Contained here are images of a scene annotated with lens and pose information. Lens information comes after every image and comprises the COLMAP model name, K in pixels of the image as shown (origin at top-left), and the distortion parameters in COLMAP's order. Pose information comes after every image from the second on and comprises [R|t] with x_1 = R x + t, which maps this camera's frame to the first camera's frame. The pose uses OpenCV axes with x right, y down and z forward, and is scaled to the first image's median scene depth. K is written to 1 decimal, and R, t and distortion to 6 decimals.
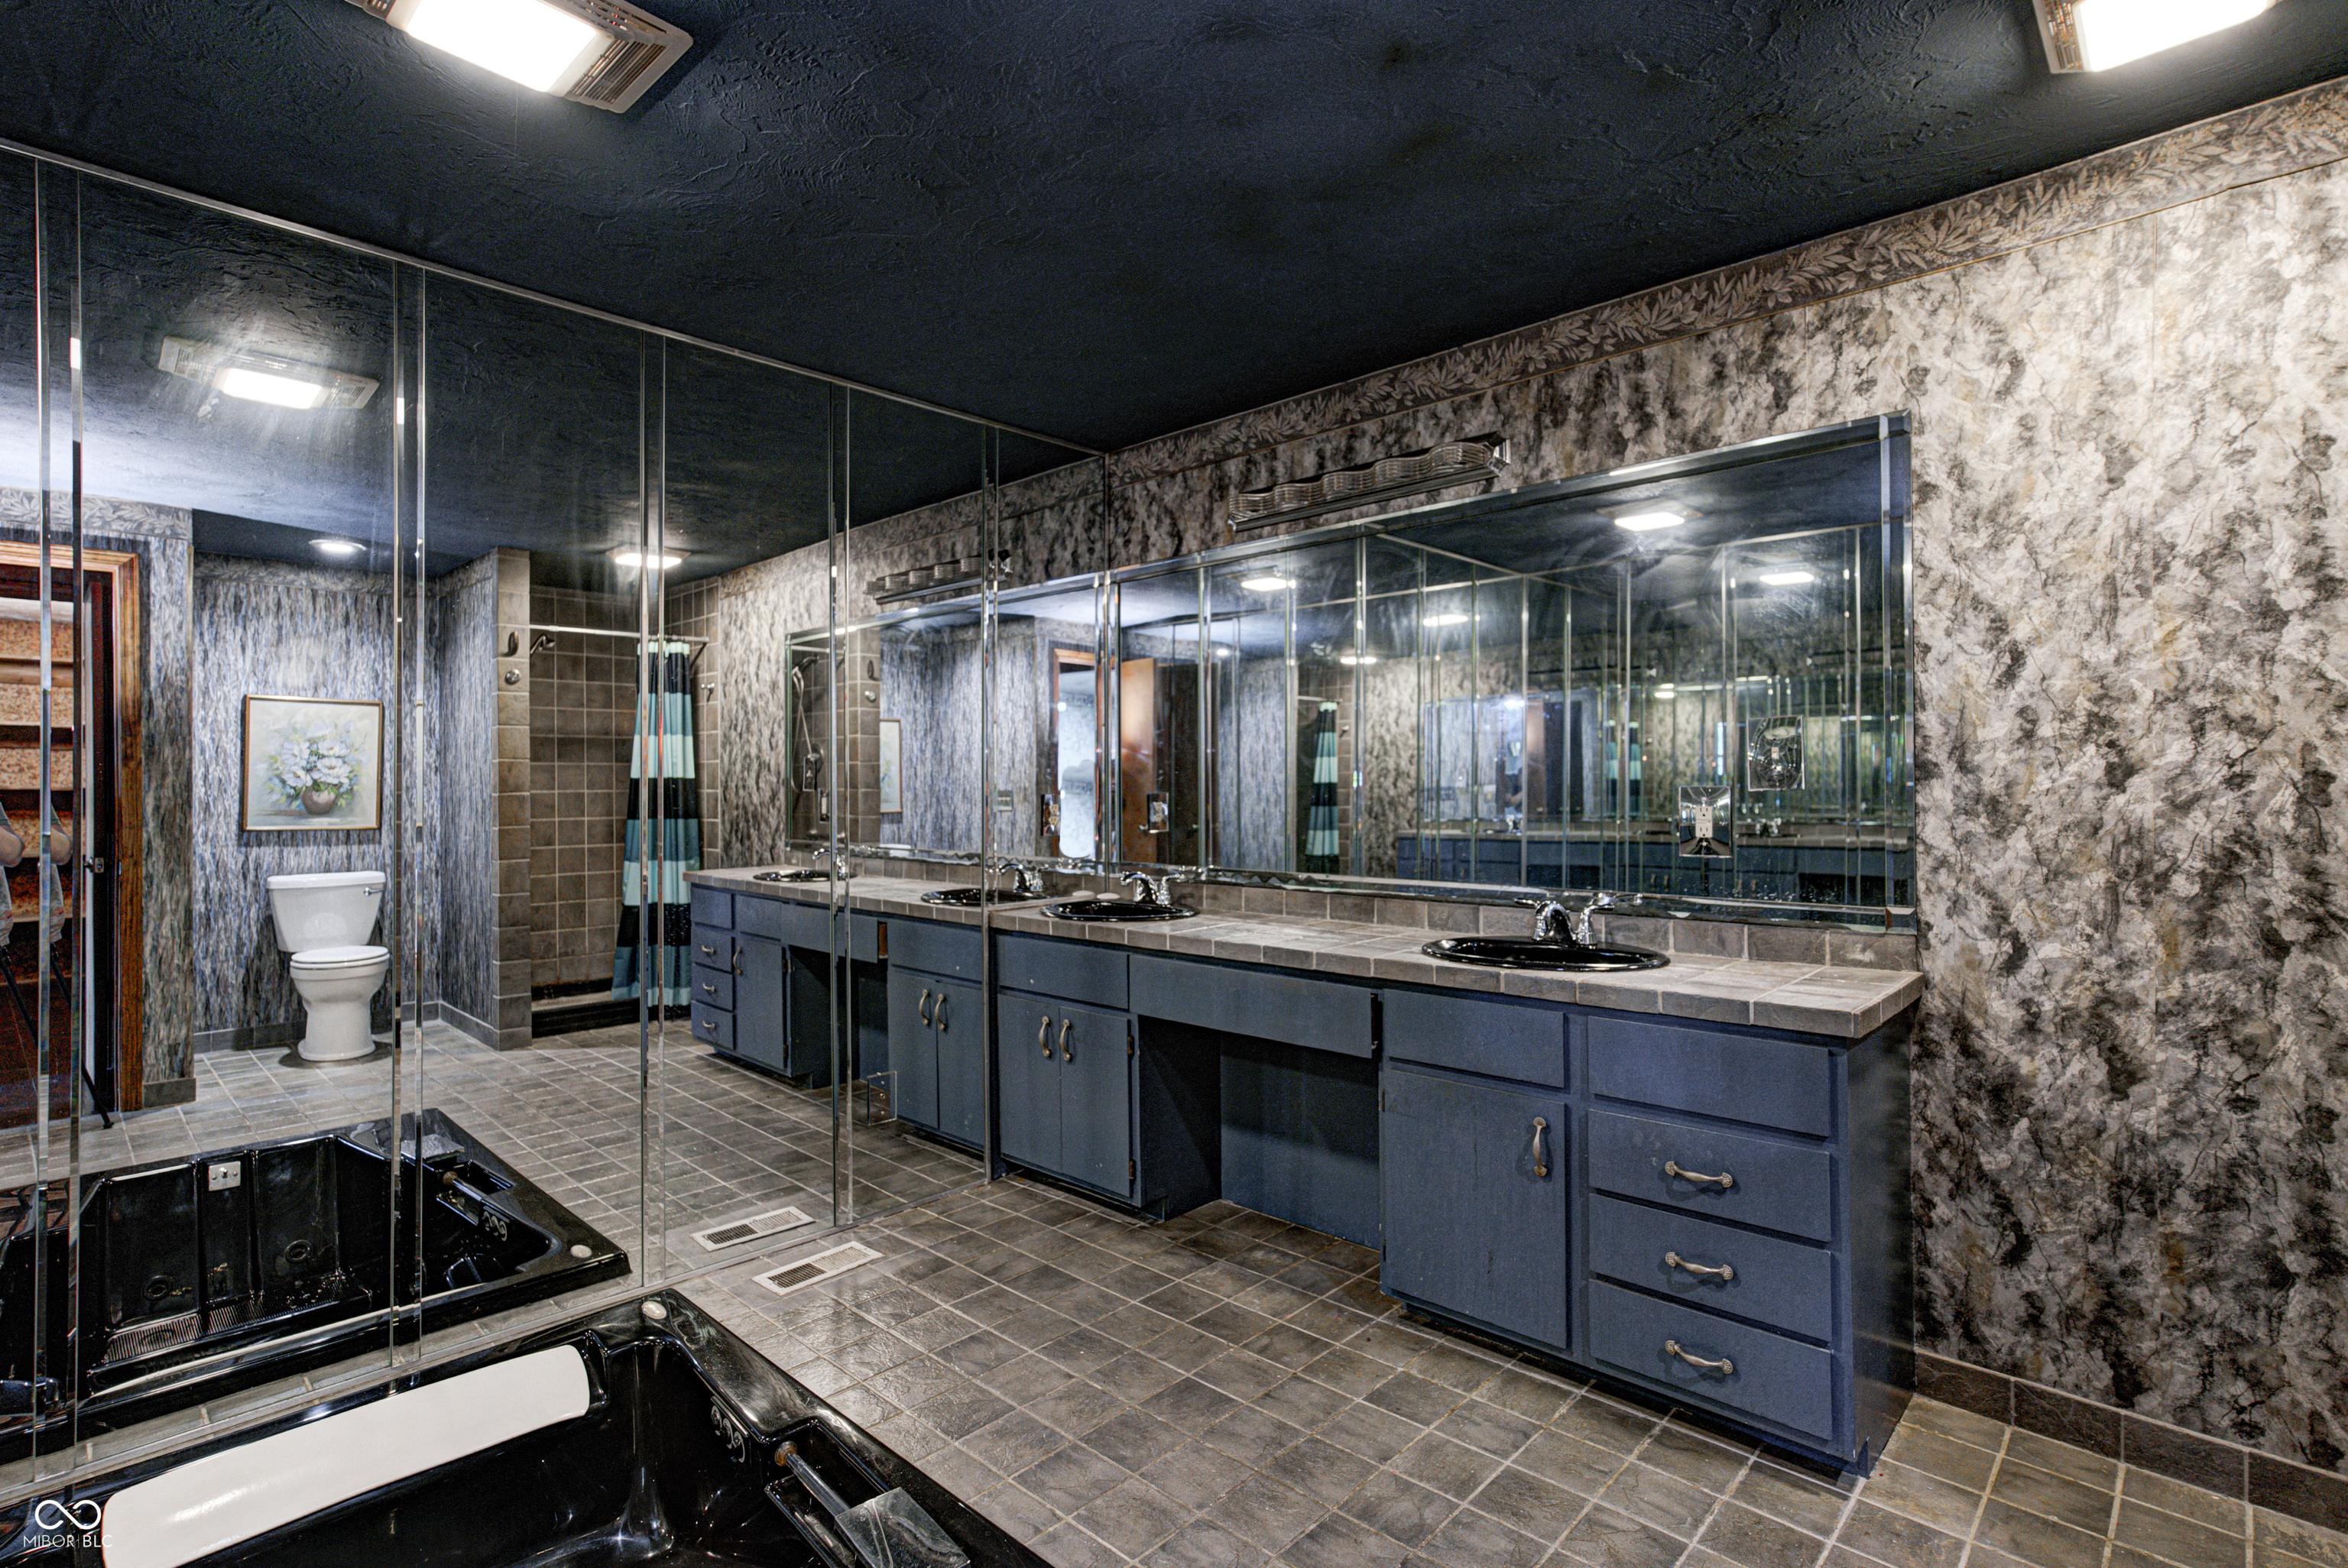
lens RADIAL K [[1114.6, 0, 1176.3], [0, 1114.6, 783.3], [0, 0, 1]] dist [-0.019839, 0.009880]
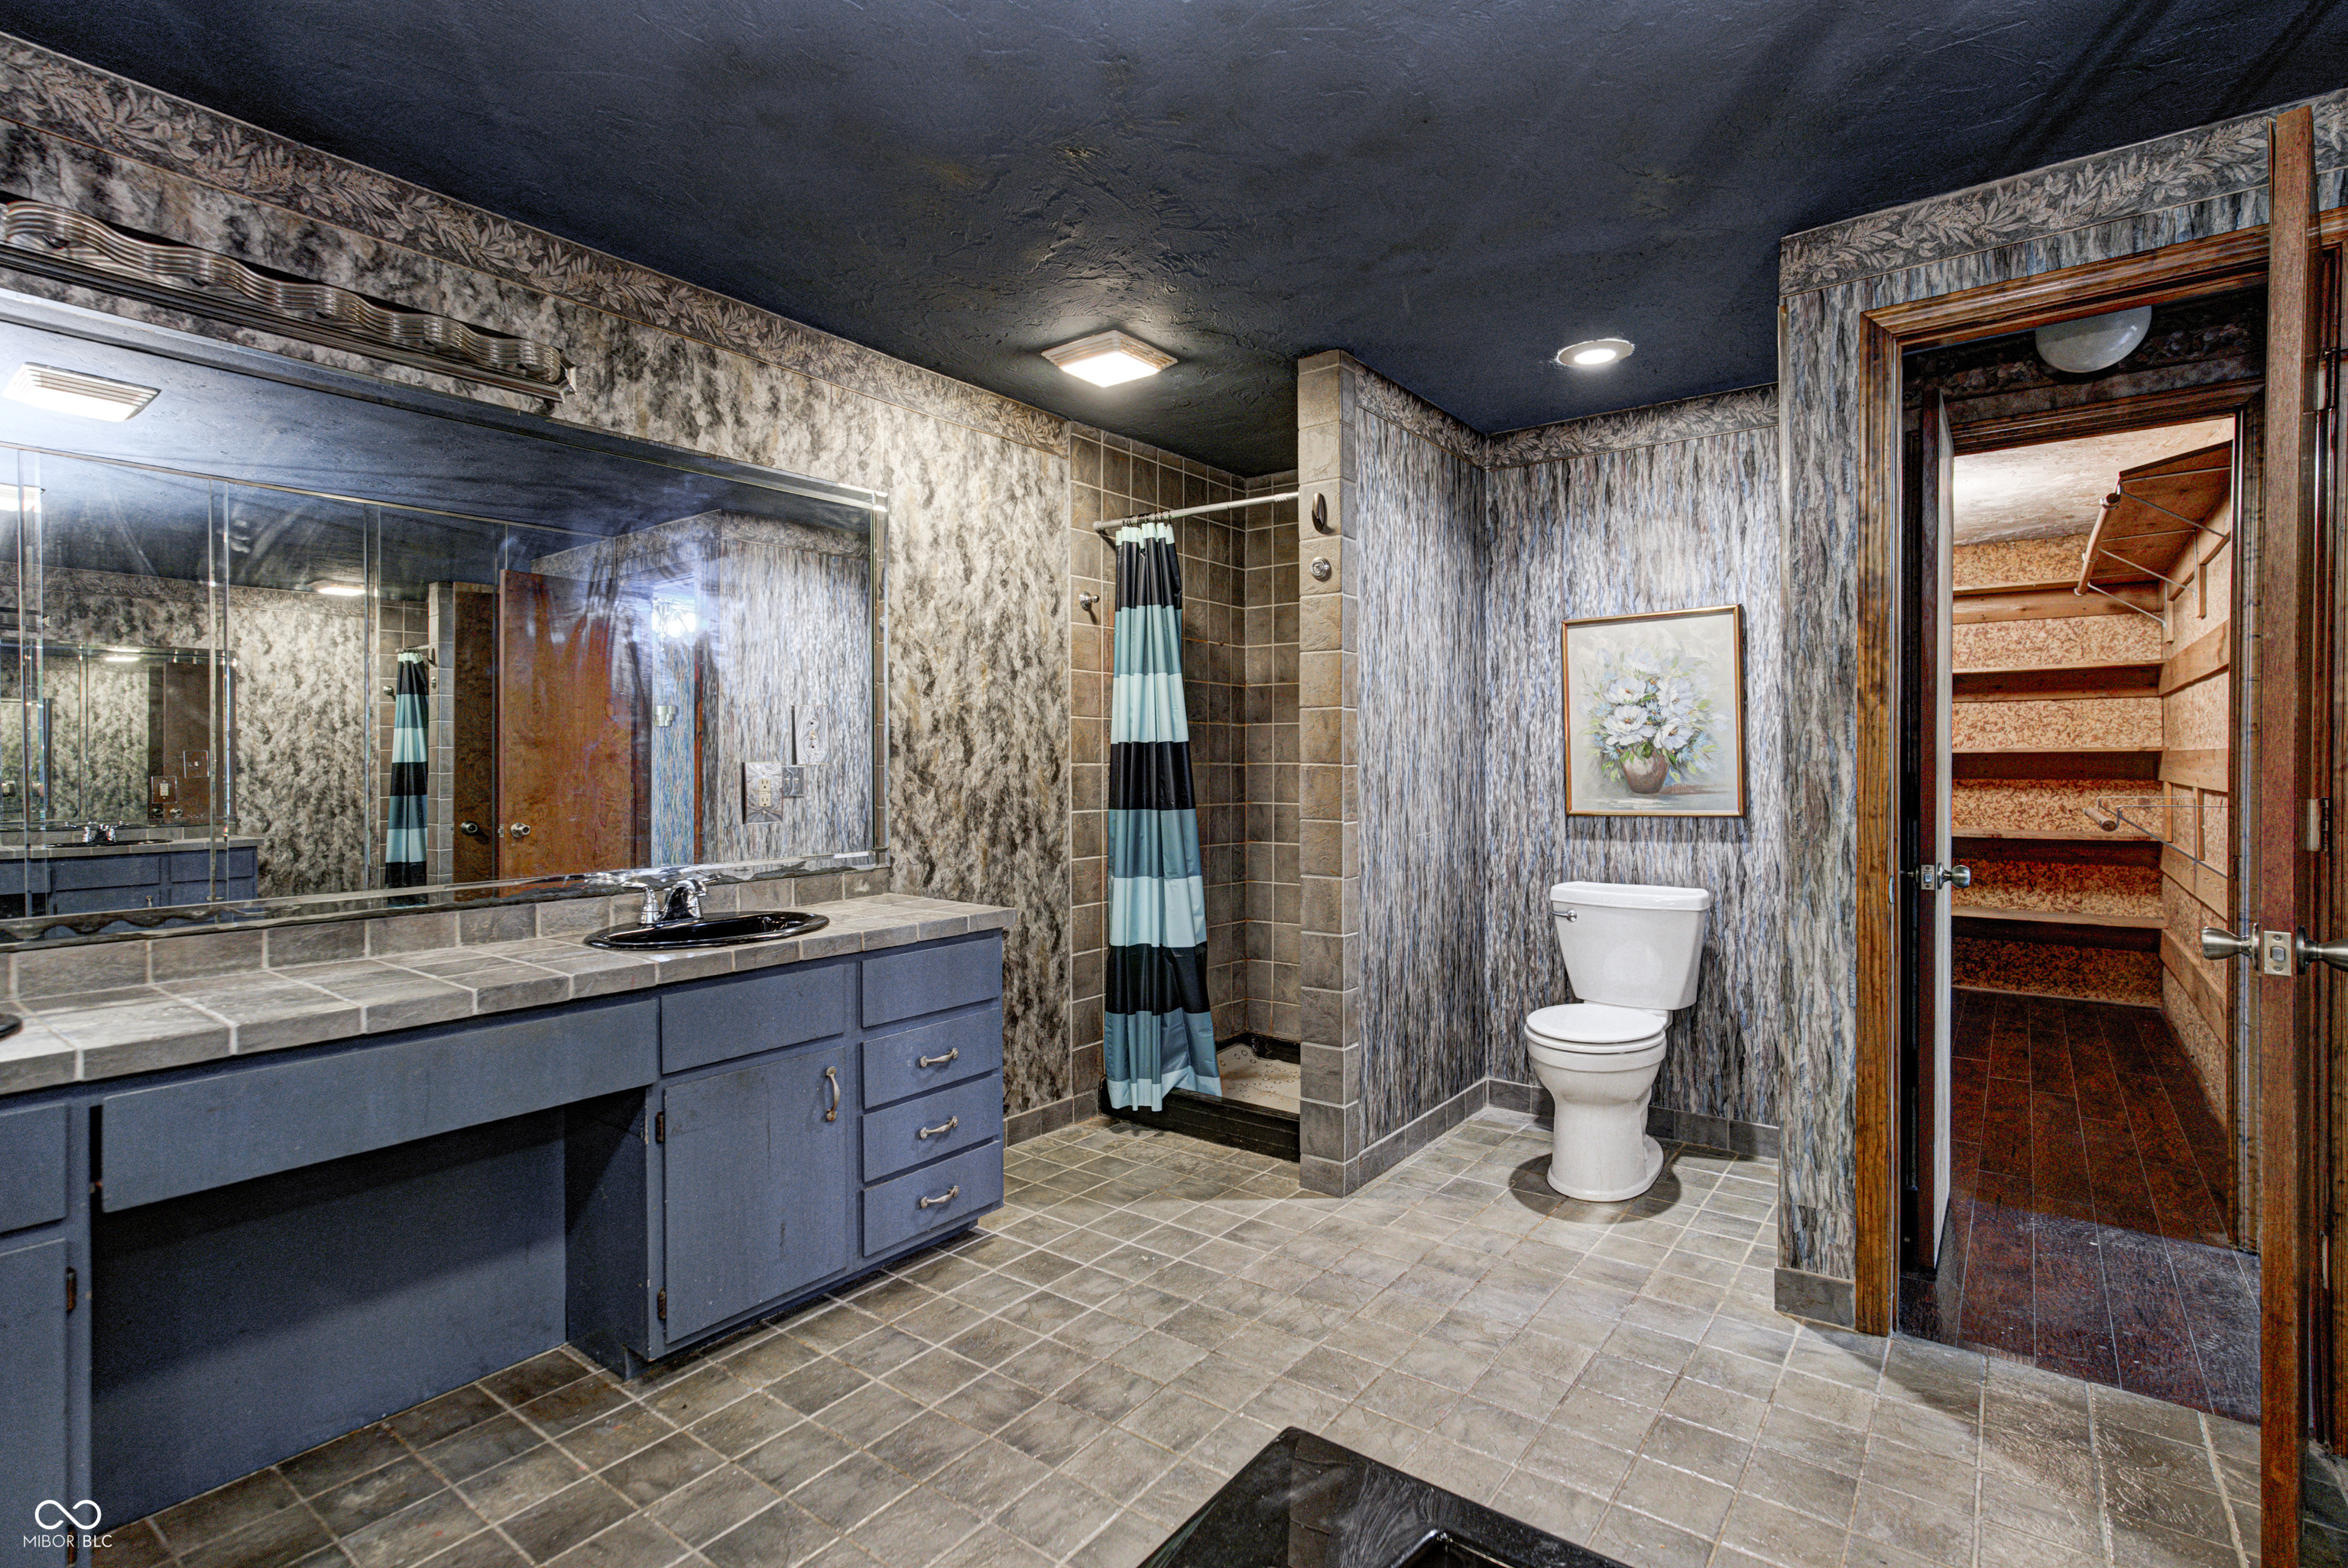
lens RADIAL K [[1114.6, 0, 1176.5], [0, 1114.6, 772.4], [0, 0, 1]] dist [-0.019839, 0.009880]
pose [[-0.115118, -0.000759, 0.993352, -0.690306], [0.001385, 0.999999, 0.000924, 0.012868], [-0.993351, 0.001482, -0.115117, 0.697066]]
